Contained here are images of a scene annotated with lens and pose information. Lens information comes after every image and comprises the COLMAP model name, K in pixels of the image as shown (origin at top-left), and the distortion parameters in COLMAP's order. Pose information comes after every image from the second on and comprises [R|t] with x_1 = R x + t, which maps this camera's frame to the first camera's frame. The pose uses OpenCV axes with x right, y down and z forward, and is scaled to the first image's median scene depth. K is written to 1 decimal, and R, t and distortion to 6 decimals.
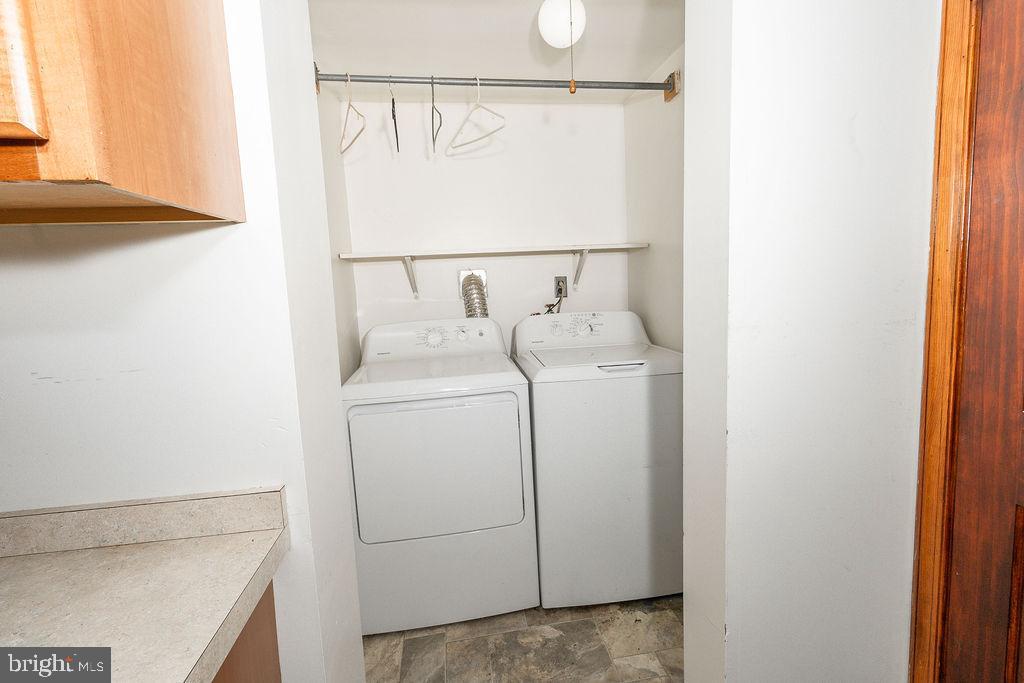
lens RADIAL K [[472.1, 0, 518.5], [0, 472.1, 337.1], [0, 0, 1]] dist [0.002619, -0.000068]
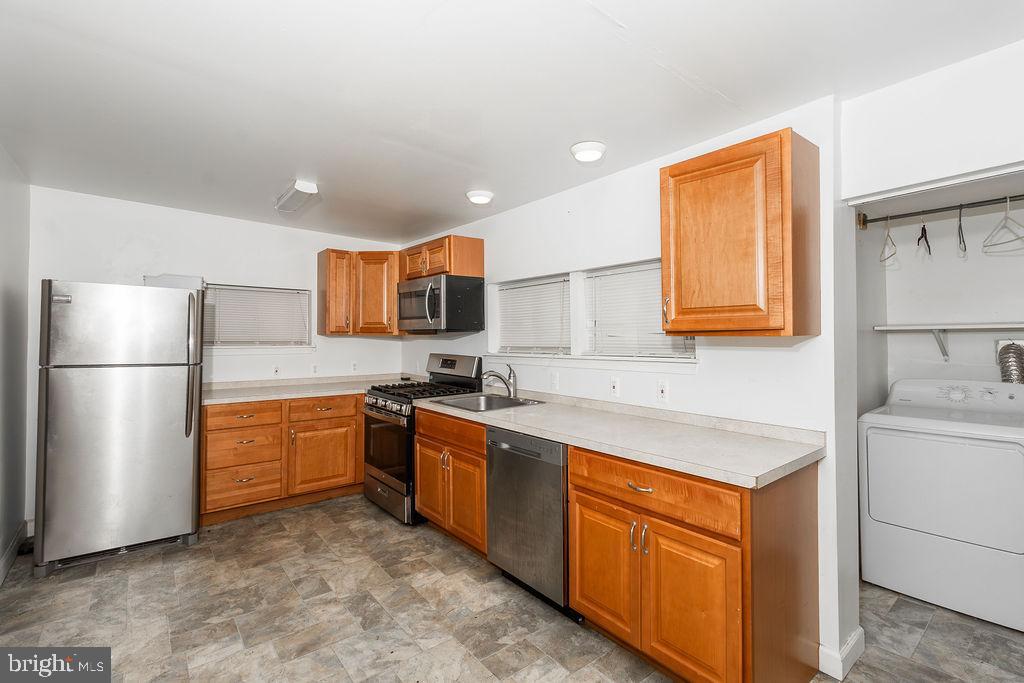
lens RADIAL K [[472.1, 0, 523.2], [0, 472.1, 327.5], [0, 0, 1]] dist [0.002619, -0.000068]
pose [[0.512851, 0.026782, -0.858060, 0.295611], [-0.121089, 0.991777, -0.041417, 0.016524], [0.849895, 0.125143, 0.511877, -0.620815]]
